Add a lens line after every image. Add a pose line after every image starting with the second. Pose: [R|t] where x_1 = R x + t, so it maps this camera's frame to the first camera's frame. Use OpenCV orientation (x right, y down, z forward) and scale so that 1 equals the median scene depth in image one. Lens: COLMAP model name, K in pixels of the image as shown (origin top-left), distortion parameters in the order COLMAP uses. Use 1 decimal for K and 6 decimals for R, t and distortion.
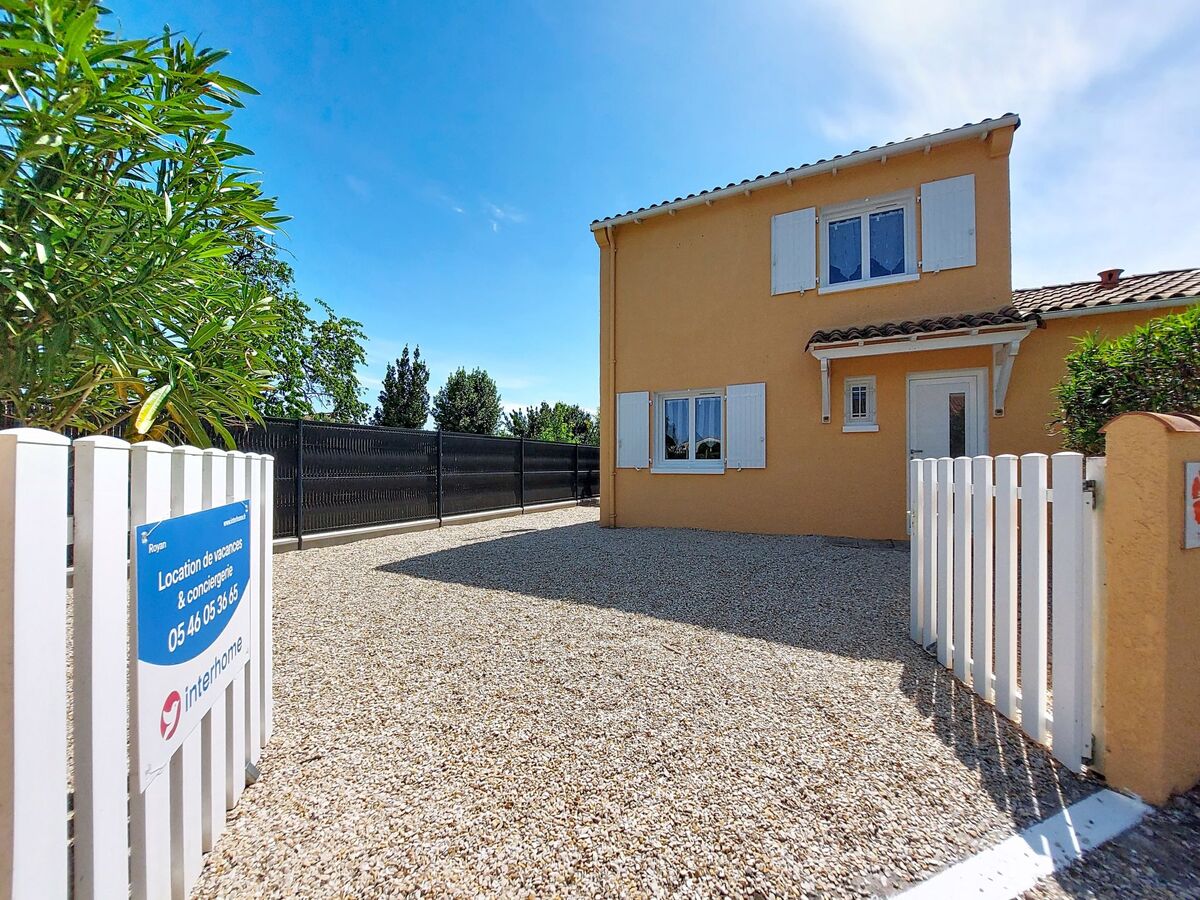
lens RADIAL K [[476.0, 0, 596.7], [0, 476.0, 459.2], [0, 0, 1]] dist [-0.022788, -0.000144]
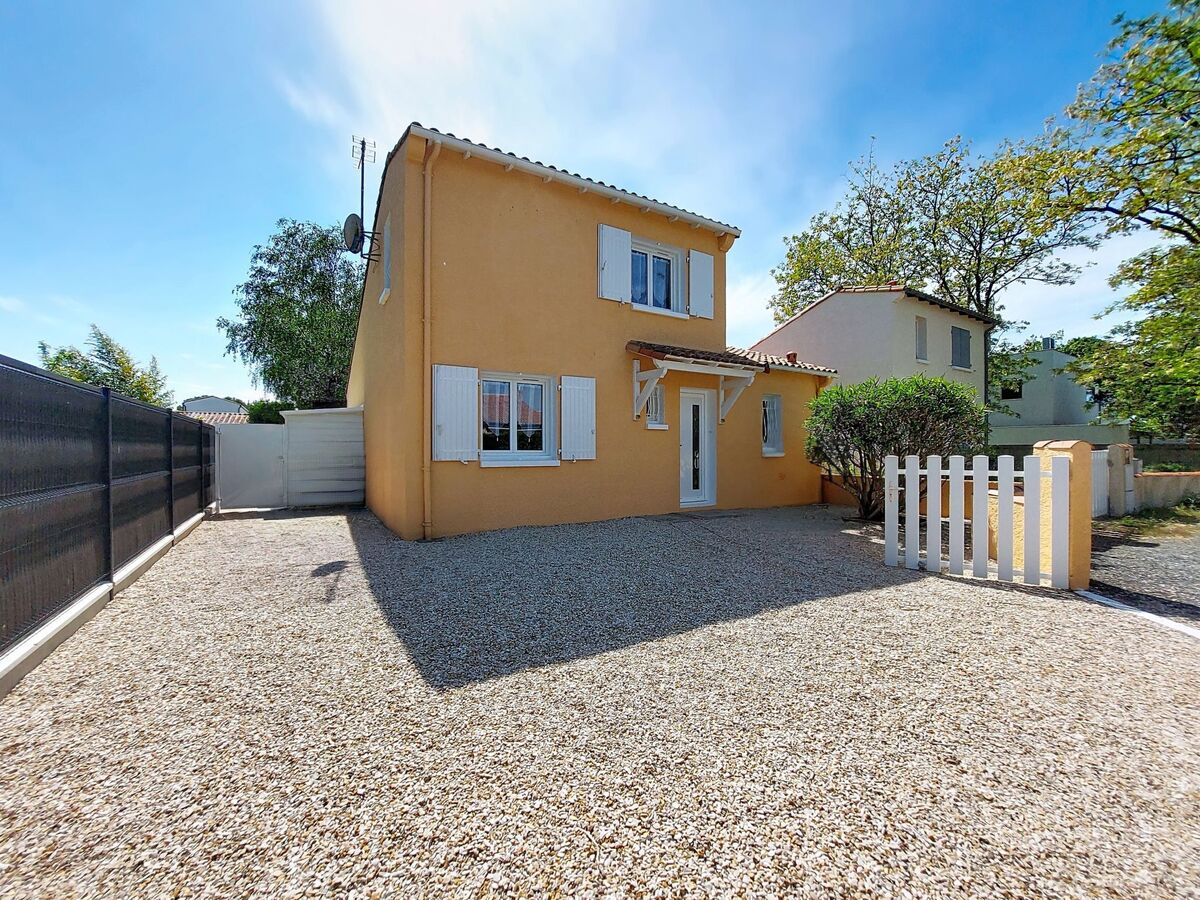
lens RADIAL K [[480.3, 0, 600.0], [0, 480.3, 450.0], [0, 0, 1]] dist [-0.019417, -0.000030]
pose [[0.523550, 0.002680, 0.851991, -0.474221], [-0.008798, 0.999959, 0.002260, -0.004054], [-0.851950, -0.008679, 0.523552, 0.370692]]
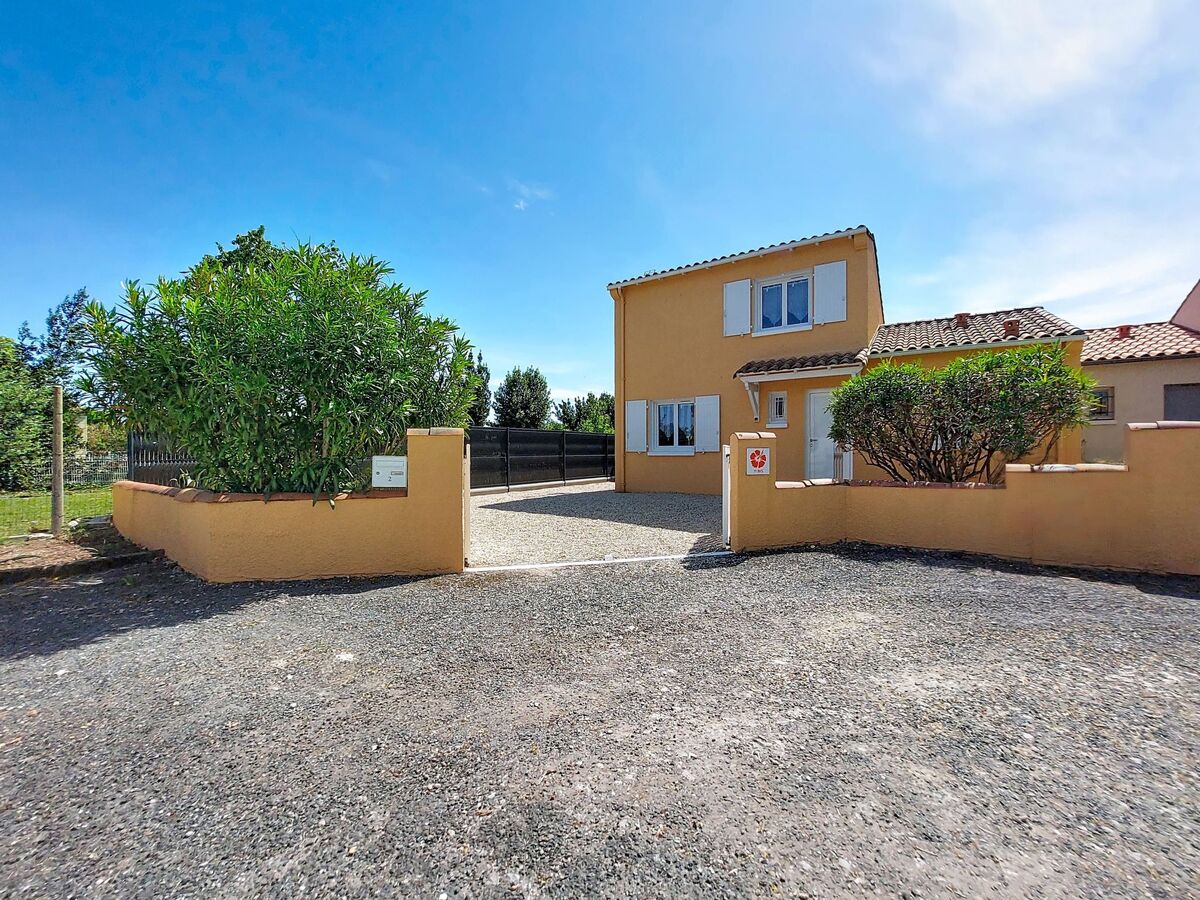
lens RADIAL K [[480.3, 0, 600.0], [0, 480.3, 450.0], [0, 0, 1]] dist [-0.019417, -0.000030]
pose [[0.994903, -0.003902, -0.100761, 0.112781], [0.005022, 0.999928, 0.010861, -0.004359], [0.100711, -0.011312, 0.994851, -0.484643]]
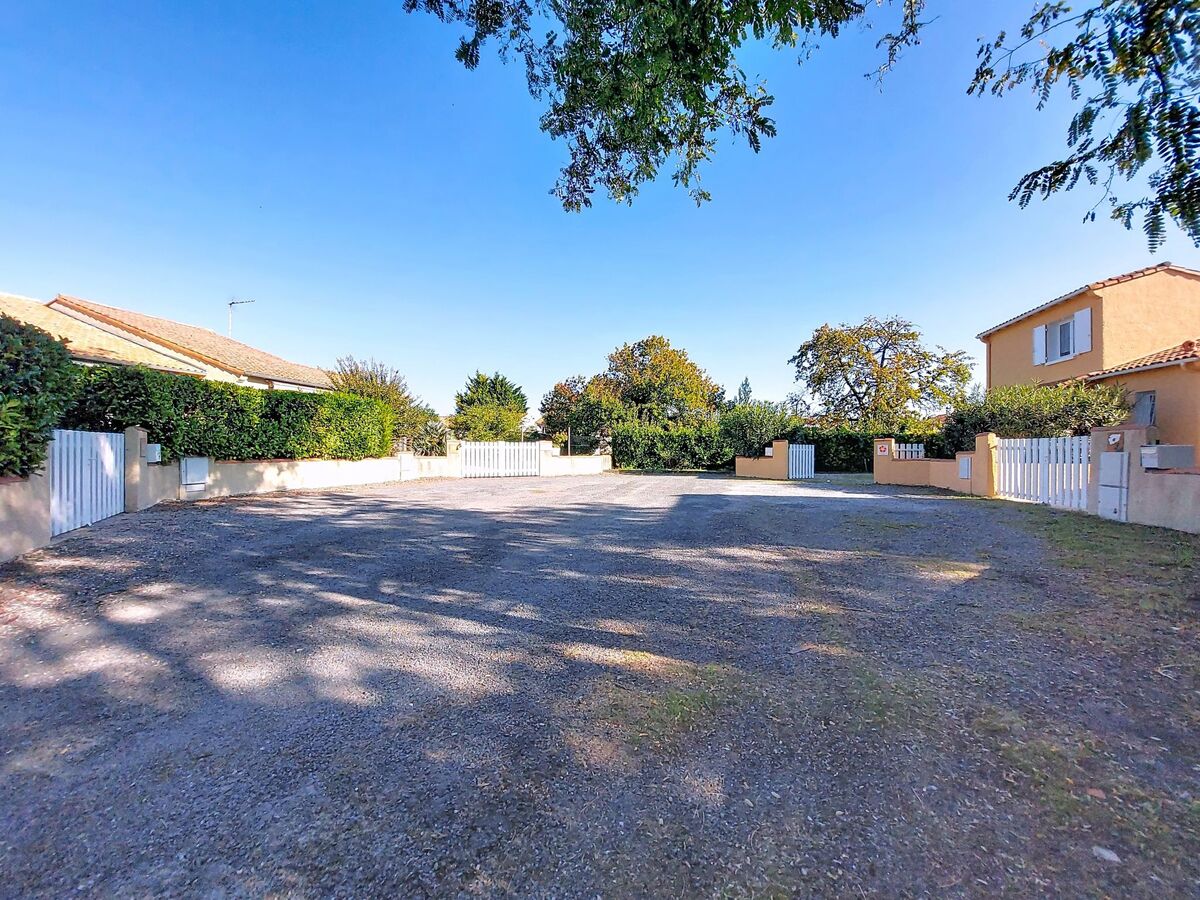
lens RADIAL K [[494.3, 0, 600.0], [0, 494.3, 450.0], [0, 0, 1]] dist [-0.019294, -0.000207]
pose [[0.252081, -0.002943, -0.967702, 1.715884], [0.007426, 0.999972, -0.001106, 0.014408], [0.967678, -0.006907, 0.252096, -1.227964]]
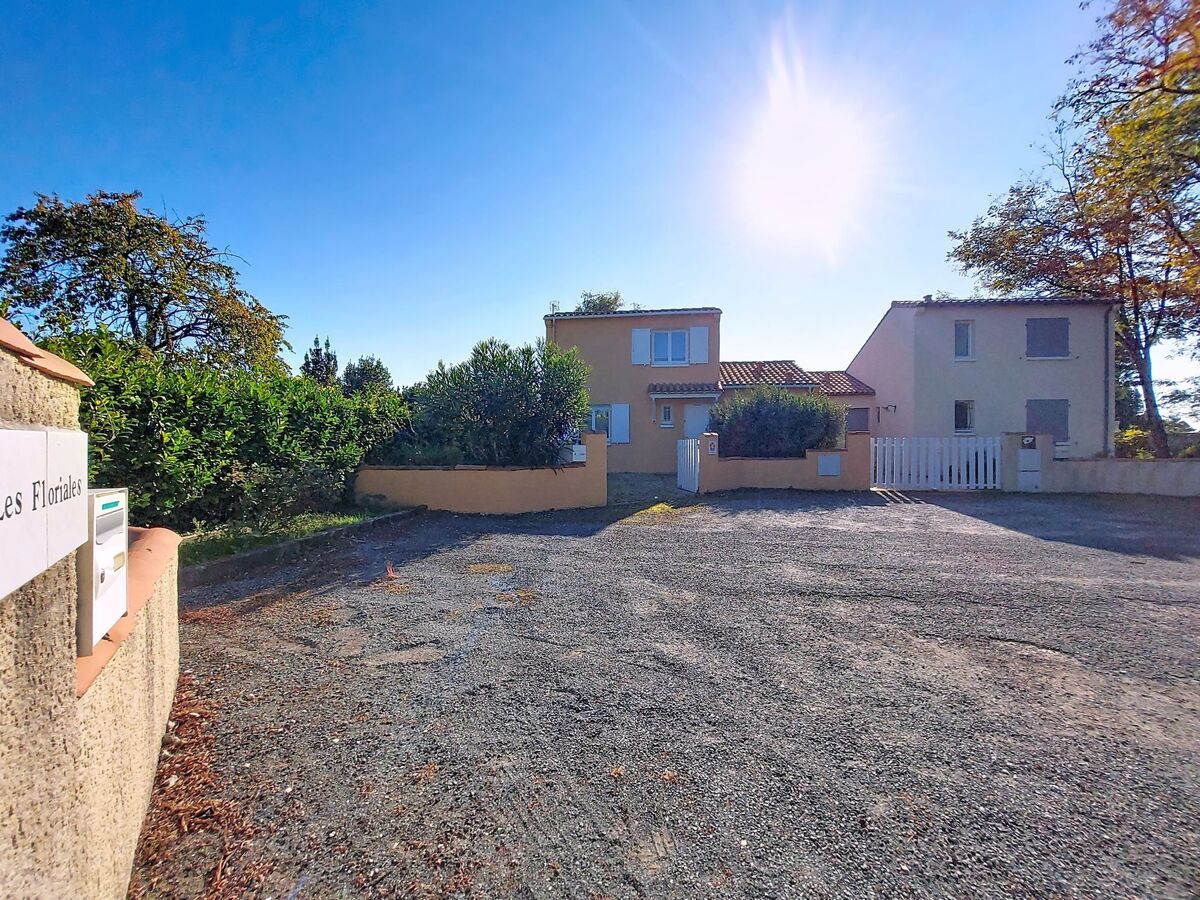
lens RADIAL K [[494.3, 0, 600.0], [0, 494.3, 450.0], [0, 0, 1]] dist [-0.019294, -0.000207]
pose [[0.937011, -0.008672, 0.349193, -0.500252], [-0.002162, 0.999529, 0.030626, -0.014608], [-0.349294, -0.029452, 0.936550, -0.970025]]
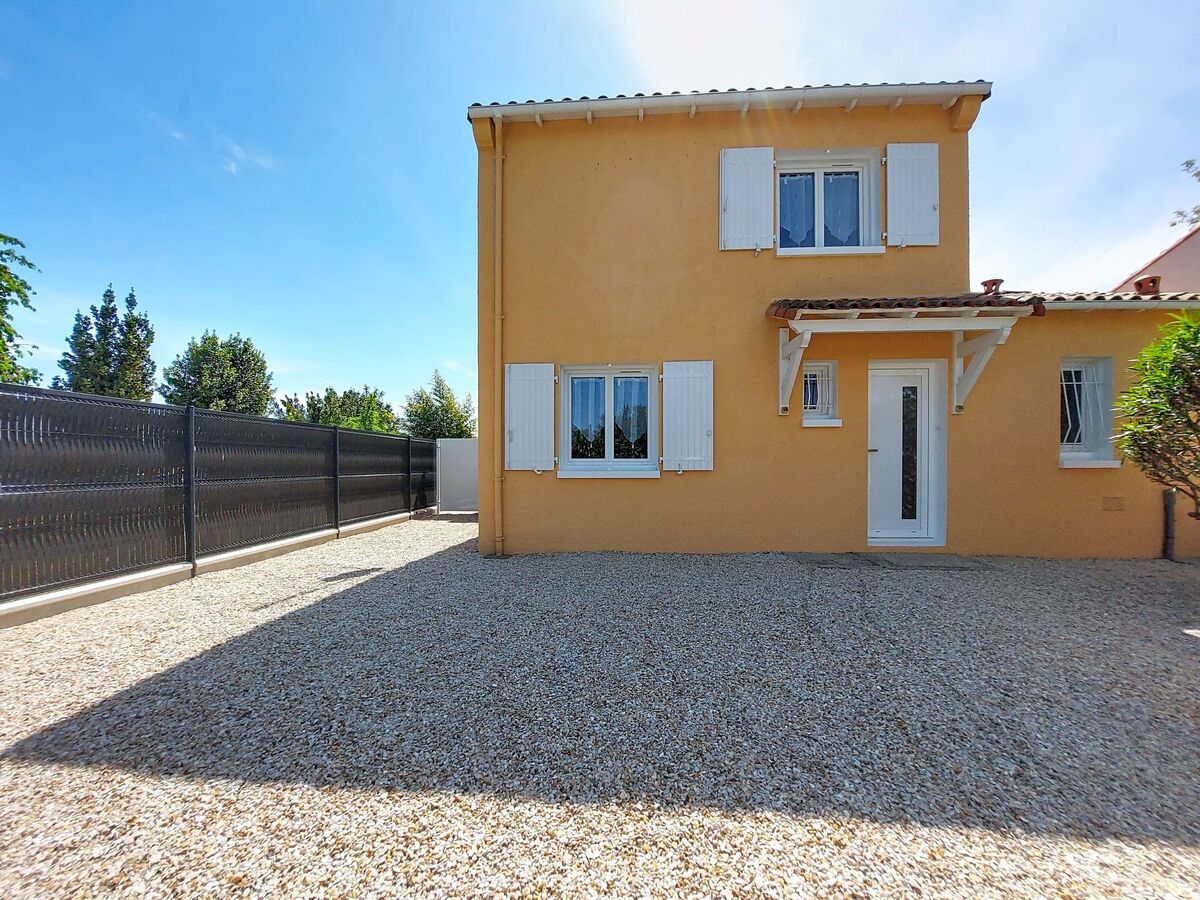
lens RADIAL K [[481.3, 0, 593.5], [0, 481.3, 465.9], [0, 0, 1]] dist [-0.017847, -0.000415]
pose [[0.916523, -0.002126, 0.399977, -0.122216], [-0.004227, 0.999879, 0.015001, 0.000517], [-0.399960, -0.015439, 0.916403, 0.302982]]
